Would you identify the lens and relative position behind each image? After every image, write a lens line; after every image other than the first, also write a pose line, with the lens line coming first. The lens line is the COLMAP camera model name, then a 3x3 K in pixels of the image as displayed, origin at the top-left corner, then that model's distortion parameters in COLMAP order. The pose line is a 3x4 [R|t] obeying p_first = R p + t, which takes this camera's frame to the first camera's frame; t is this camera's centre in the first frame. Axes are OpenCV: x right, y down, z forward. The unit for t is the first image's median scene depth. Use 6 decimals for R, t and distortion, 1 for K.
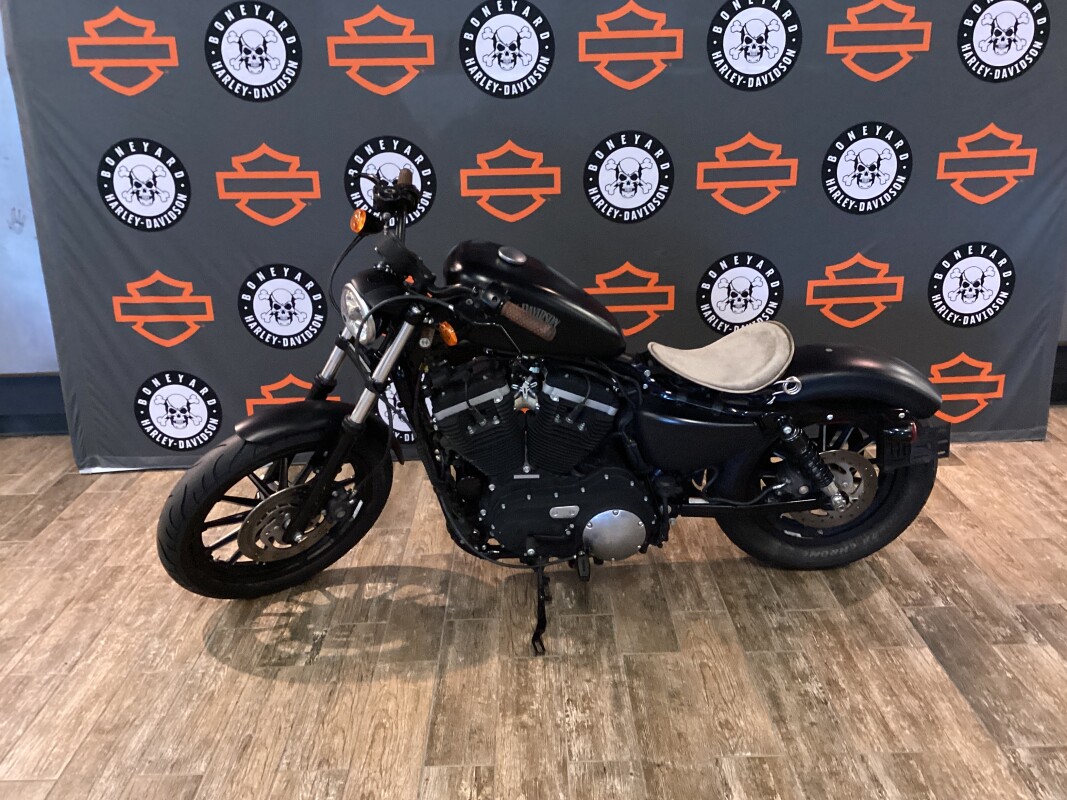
lens RADIAL K [[997.8, 0, 533.5], [0, 997.8, 400.0], [0, 0, 1]] dist [0.137952, -0.309966]
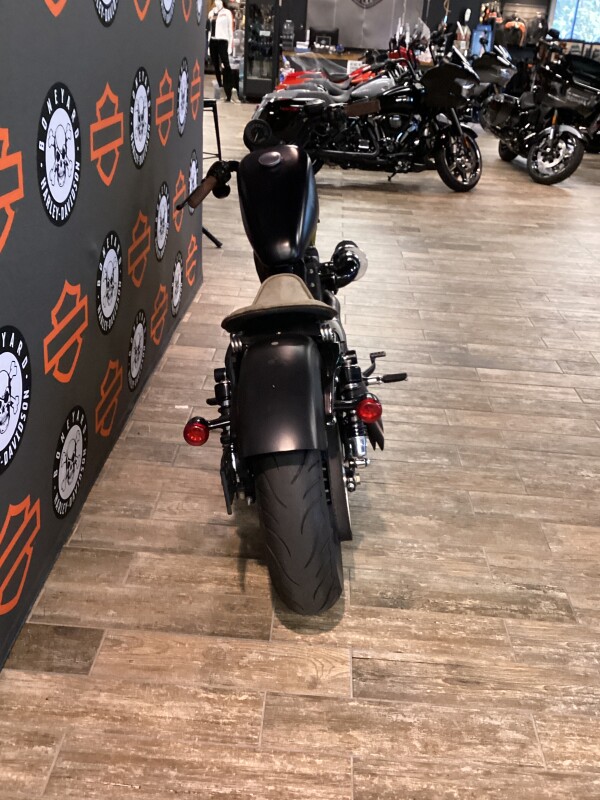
lens RADIAL K [[753.5, 0, 300.0], [0, 753.5, 400.0], [0, 0, 1]] dist [0.102584, -0.220136]
pose [[0.058918, -0.412446, 0.909075, -0.679977], [0.239736, 0.889852, 0.388187, -0.236754], [-0.969049, 0.195067, 0.151306, 0.827347]]
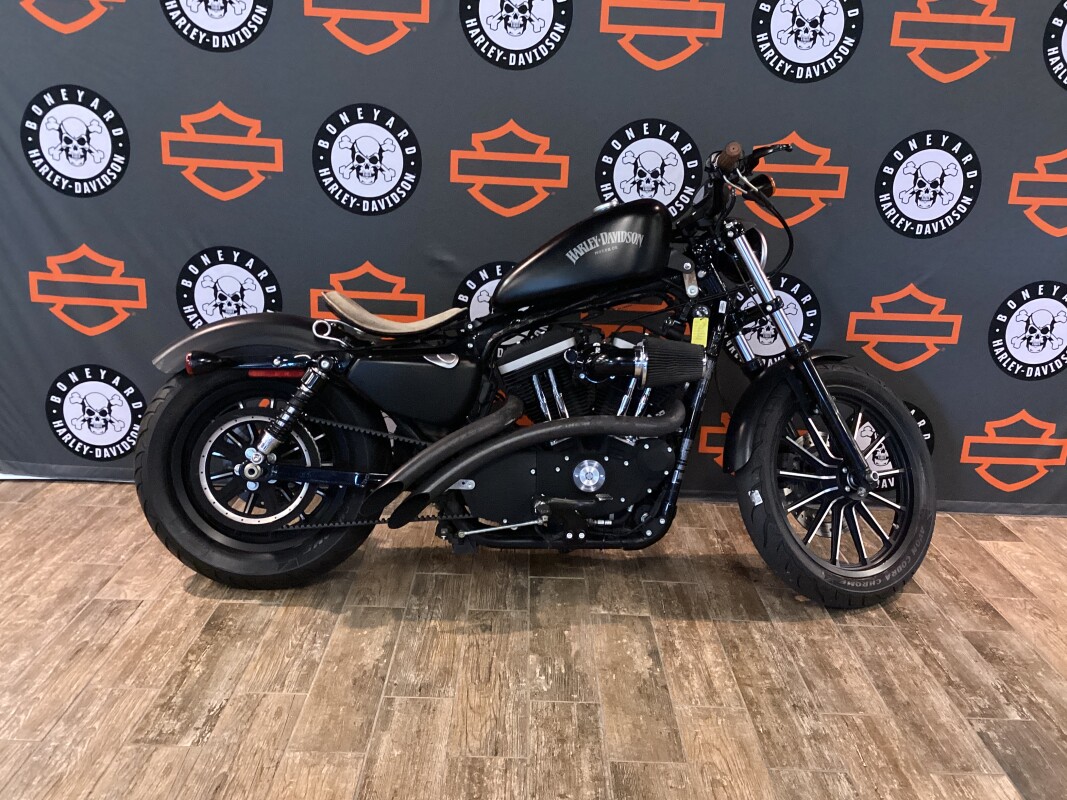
lens RADIAL K [[991.3, 0, 533.2], [0, 991.3, 409.5], [0, 0, 1]] dist [0.080945, -0.156519]
pose [[0.997467, 0.070540, 0.009147, 0.003952], [-0.070131, 0.996765, -0.039246, 0.016669], [-0.011886, 0.038505, 0.999188, 0.175620]]
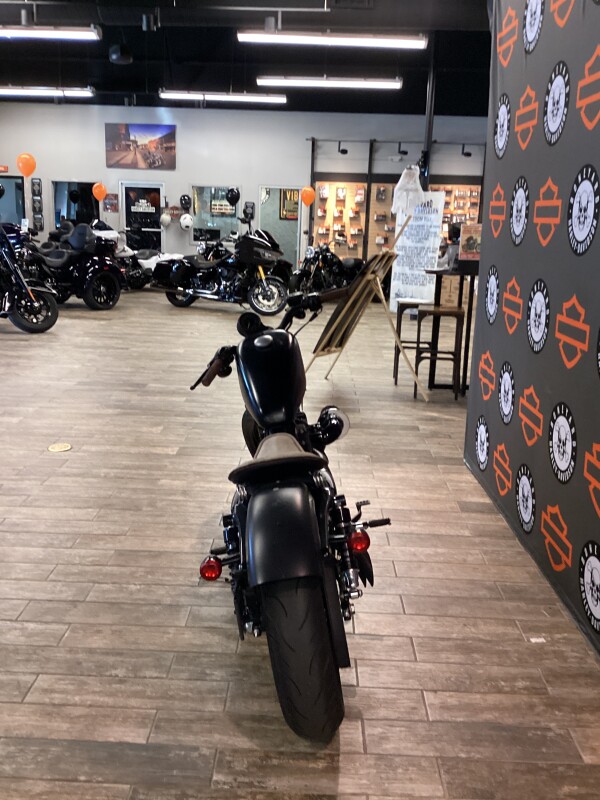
lens RADIAL K [[748.1, 0, 300.0], [0, 748.1, 400.0], [0, 0, 1]] dist [0.137952, -0.309966]
pose [[-0.037138, 0.255179, -0.966180, 0.808348], [-0.330961, 0.909142, 0.252836, -0.268766], [0.942913, 0.329157, 0.050691, 0.737704]]
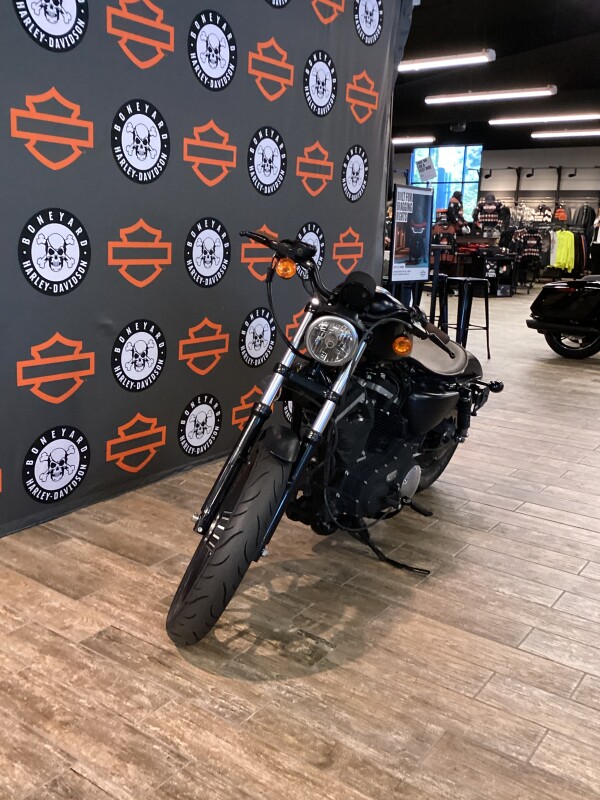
lens RADIAL K [[748.1, 0, 300.0], [0, 748.1, 400.0], [0, 0, 1]] dist [0.137952, -0.309966]
pose [[0.596536, -0.134118, 0.791301, -0.662164], [0.196015, 0.980428, 0.018404, -0.028063], [-0.778282, 0.144128, 0.611150, 0.345016]]
